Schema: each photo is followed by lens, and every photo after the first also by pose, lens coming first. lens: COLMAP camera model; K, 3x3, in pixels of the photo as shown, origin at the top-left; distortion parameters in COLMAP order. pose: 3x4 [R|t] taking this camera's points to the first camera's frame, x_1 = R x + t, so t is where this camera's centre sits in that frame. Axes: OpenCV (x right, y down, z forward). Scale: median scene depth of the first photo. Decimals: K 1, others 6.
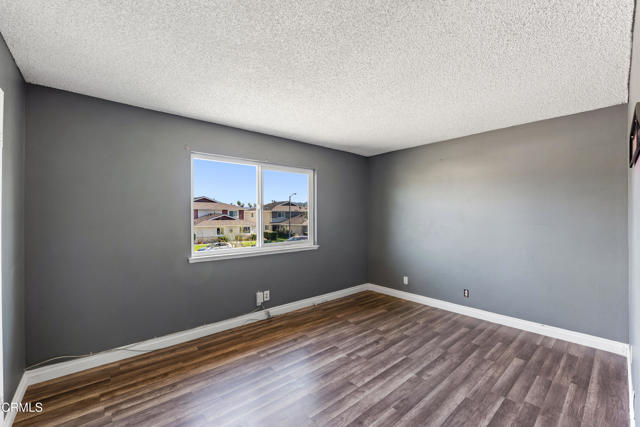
lens RADIAL K [[273.6, 0, 313.0], [0, 273.6, 213.3], [0, 0, 1]] dist [-0.018134, 0.000019]
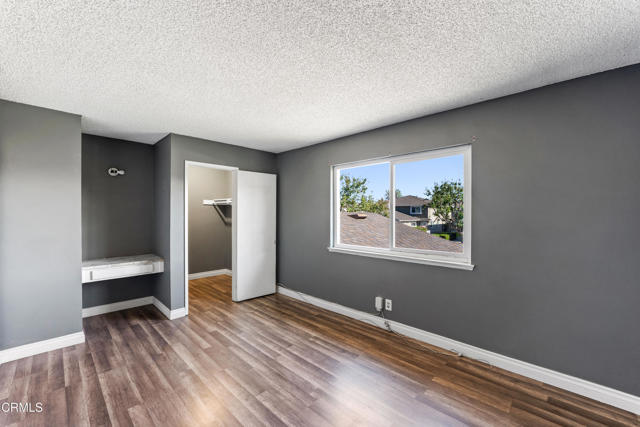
lens RADIAL K [[261.8, 0, 320.0], [0, 261.8, 213.5], [0, 0, 1]] dist [-0.014170, 0.000570]
pose [[0.099877, 0.000741, -0.995000, 0.797230], [-0.001172, 0.999999, 0.000627, 0.001542], [0.994999, 0.001103, 0.099877, 0.830564]]
